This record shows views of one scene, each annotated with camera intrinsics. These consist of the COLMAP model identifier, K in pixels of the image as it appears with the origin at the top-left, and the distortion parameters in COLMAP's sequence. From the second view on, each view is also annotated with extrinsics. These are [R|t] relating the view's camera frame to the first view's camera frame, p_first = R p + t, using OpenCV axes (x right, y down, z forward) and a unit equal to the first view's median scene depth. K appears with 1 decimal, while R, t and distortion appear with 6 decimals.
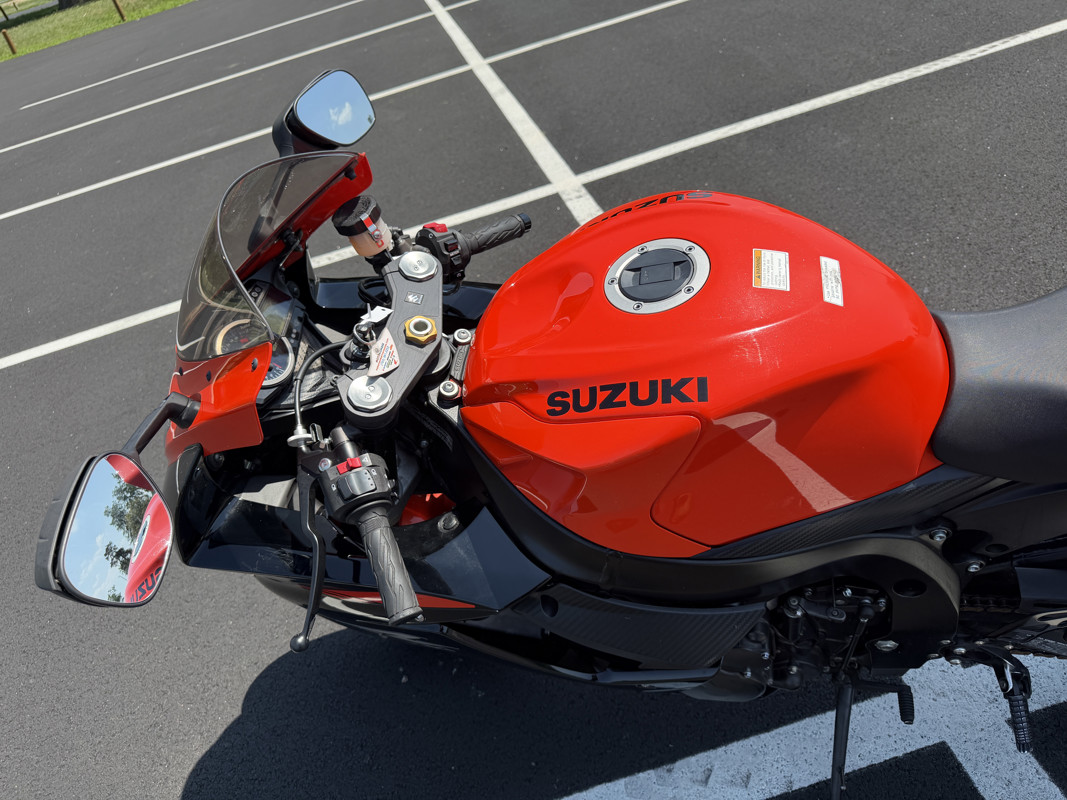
lens RADIAL K [[770.7, 0, 533.5], [0, 770.7, 400.0], [0, 0, 1]] dist [0.041694, -0.067094]
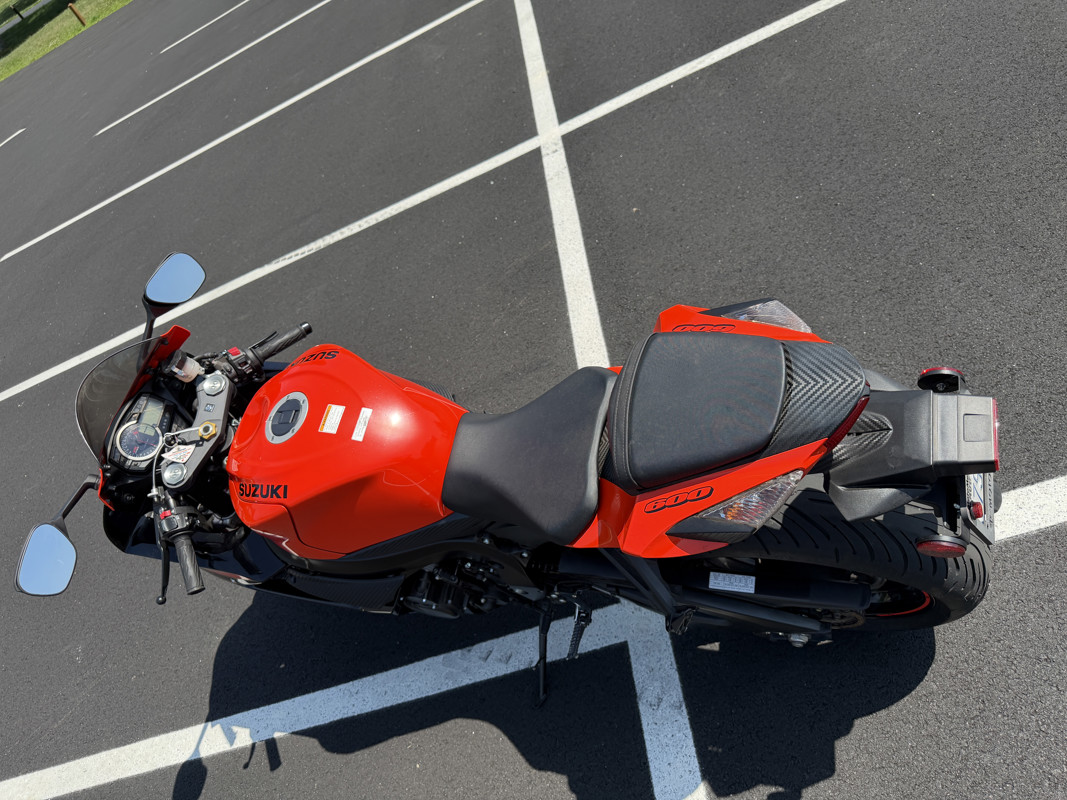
lens RADIAL K [[770.7, 0, 533.5], [0, 770.7, 400.0], [0, 0, 1]] dist [0.041694, -0.067094]
pose [[0.972726, -0.041998, -0.228123, 0.887572], [0.084084, 0.980425, 0.178037, -0.370605], [0.216180, -0.192363, 0.957216, -0.477696]]
